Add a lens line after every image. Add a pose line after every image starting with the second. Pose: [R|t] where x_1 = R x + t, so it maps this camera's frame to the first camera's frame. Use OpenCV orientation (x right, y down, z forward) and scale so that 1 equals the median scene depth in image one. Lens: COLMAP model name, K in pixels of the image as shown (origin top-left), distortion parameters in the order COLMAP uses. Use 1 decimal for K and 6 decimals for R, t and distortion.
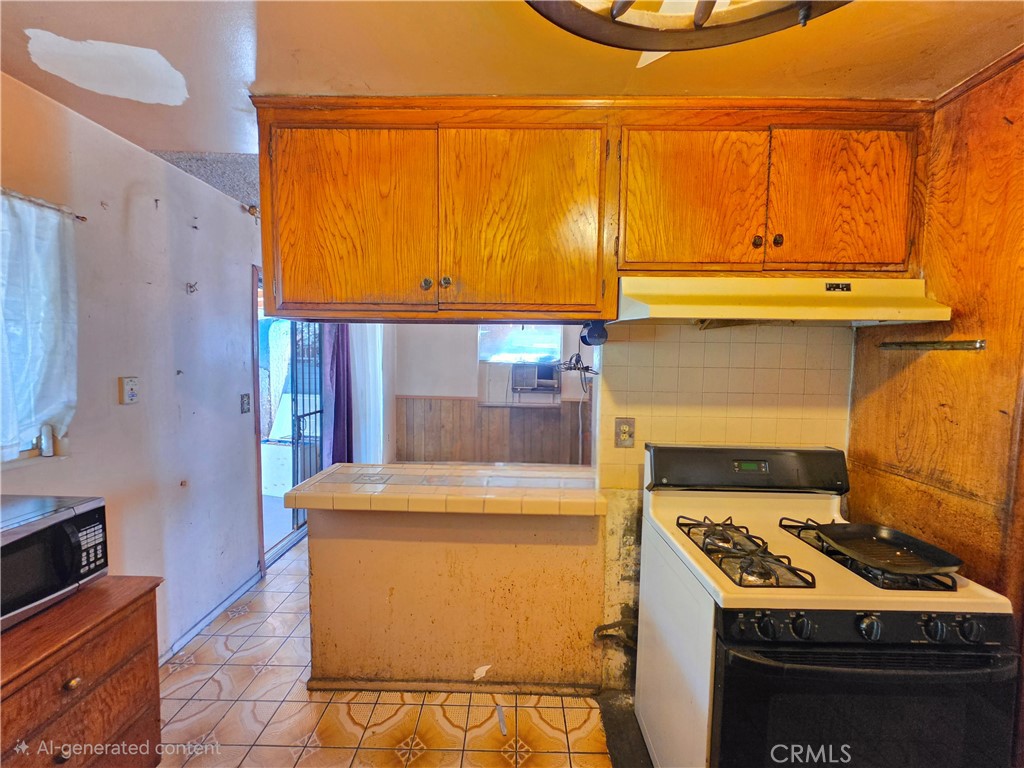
lens RADIAL K [[411.1, 0, 510.1], [0, 411.1, 384.6], [0, 0, 1]] dist [-0.000870, 0.000298]
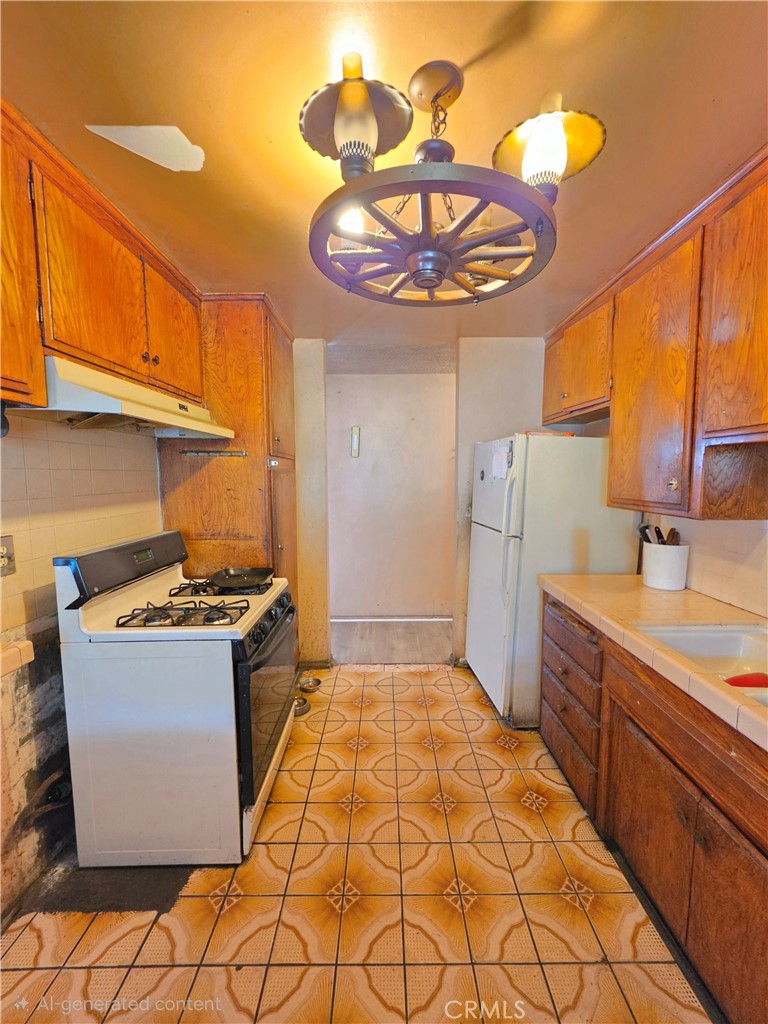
lens RADIAL K [[411.1, 0, 387.7], [0, 411.1, 512.9], [0, 0, 1]] dist [-0.000870, 0.000298]
pose [[-0.014045, -0.108869, 0.993957, -0.590269], [0.073263, 0.991271, 0.109610, 0.007927], [-0.997214, 0.074359, -0.005946, 0.359984]]
